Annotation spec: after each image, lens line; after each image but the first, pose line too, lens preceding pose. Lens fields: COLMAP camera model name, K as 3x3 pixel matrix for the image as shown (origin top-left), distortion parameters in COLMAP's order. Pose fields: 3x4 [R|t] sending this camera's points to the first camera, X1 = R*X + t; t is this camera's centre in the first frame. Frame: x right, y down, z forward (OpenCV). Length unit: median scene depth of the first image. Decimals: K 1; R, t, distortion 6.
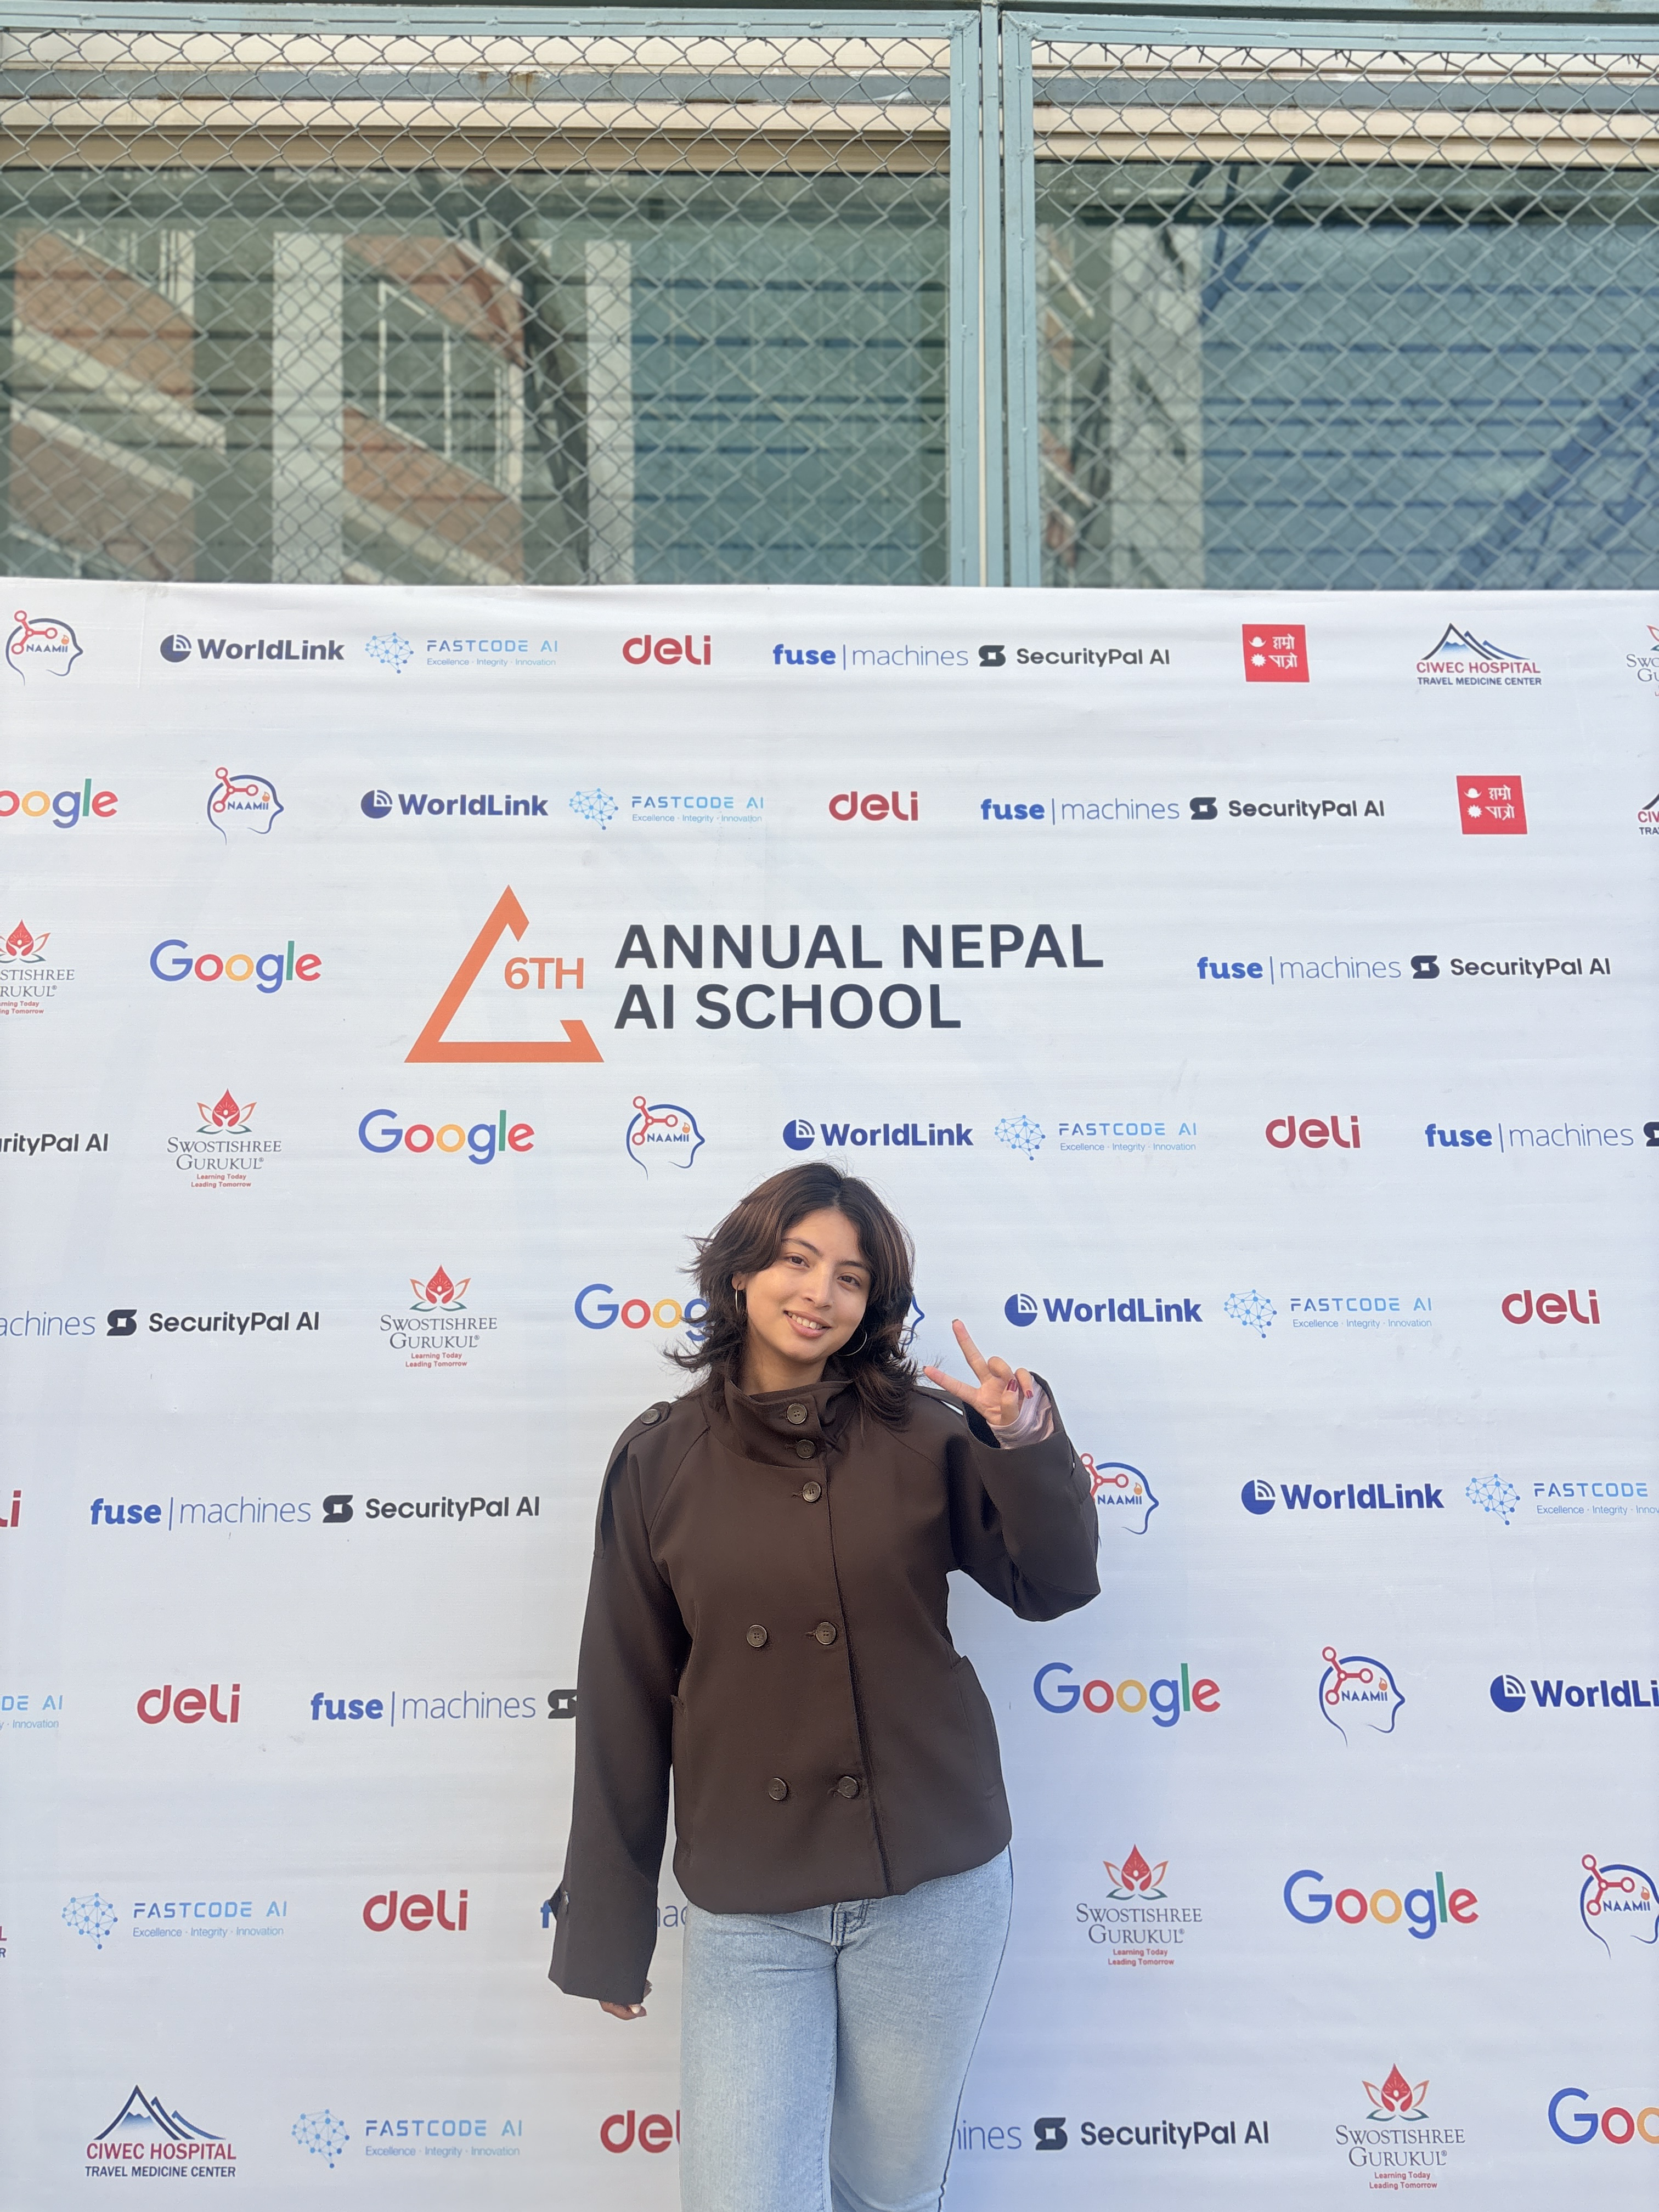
lens RADIAL K [[1680.2, 0, 831.3], [0, 1680.2, 1105.0], [0, 0, 1]] dist [-0.004608, -0.002017]
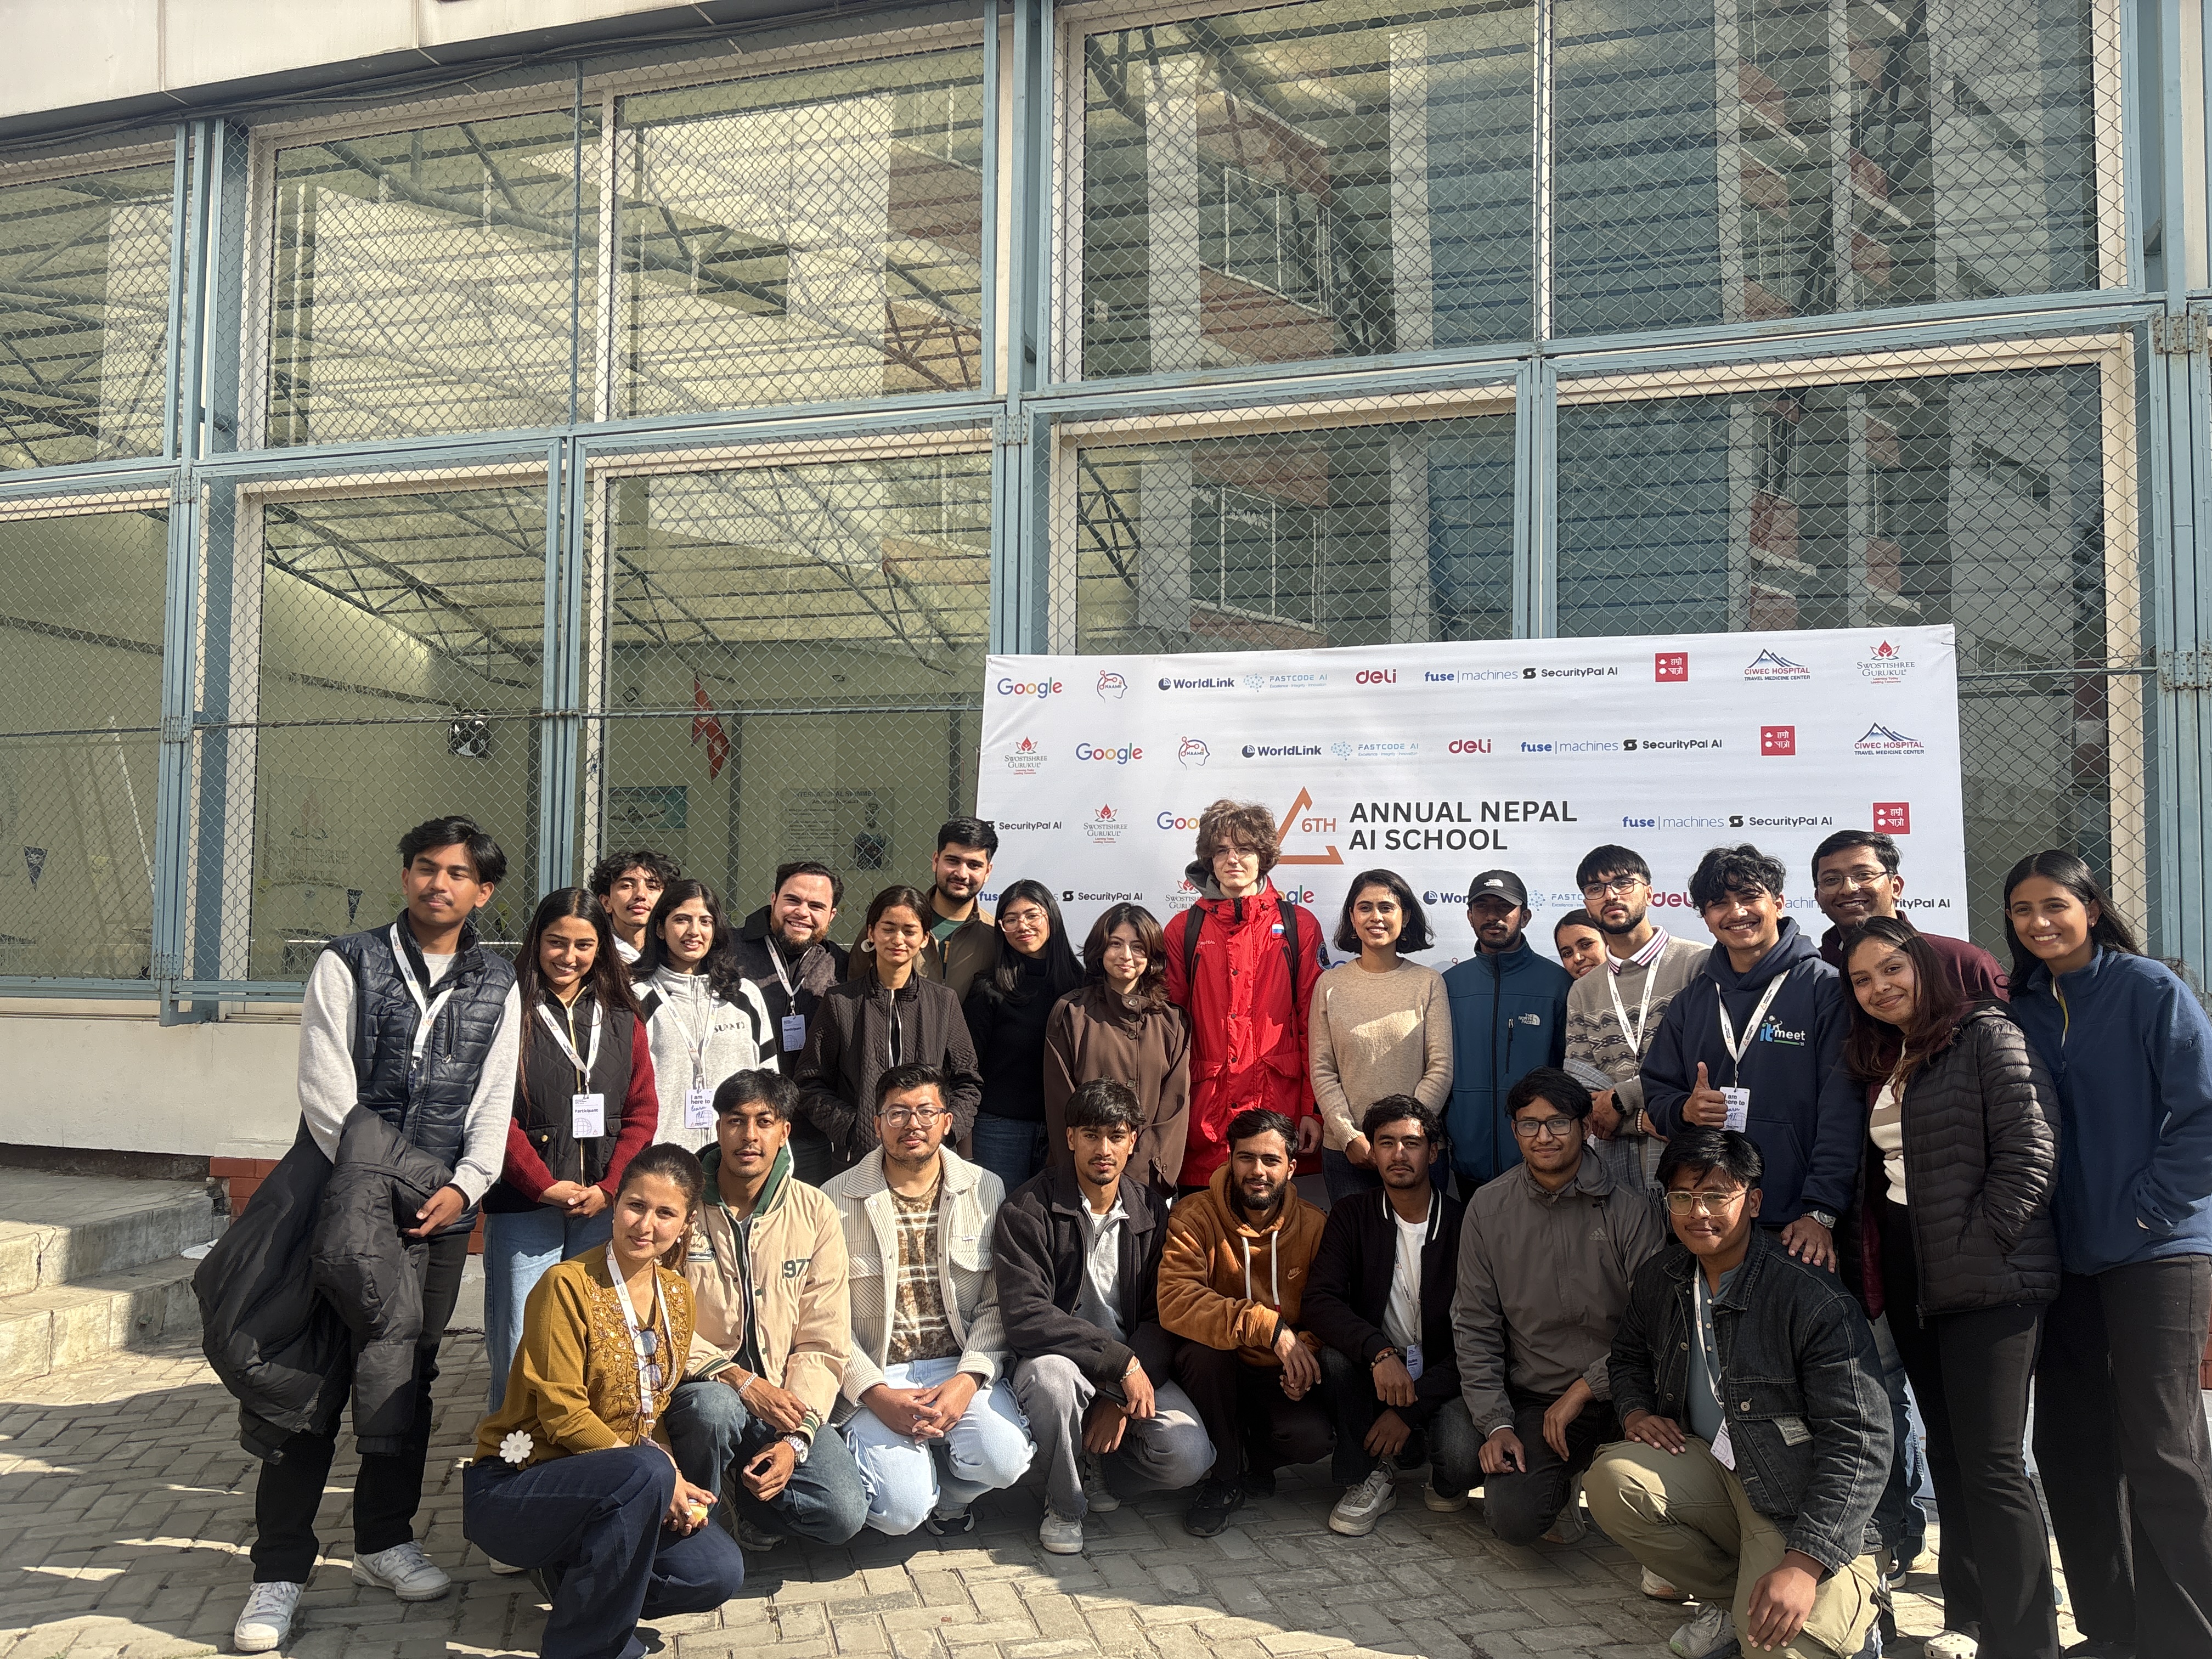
lens RADIAL K [[1680.2, 0, 1108.9], [0, 1680.2, 826.6], [0, 0, 1]] dist [-0.004608, -0.002017]
pose [[0.945665, 0.002037, -0.325138, 0.294451], [-0.009906, 0.999697, -0.022547, -0.020786], [0.324993, 0.024542, 0.945398, -1.222539]]
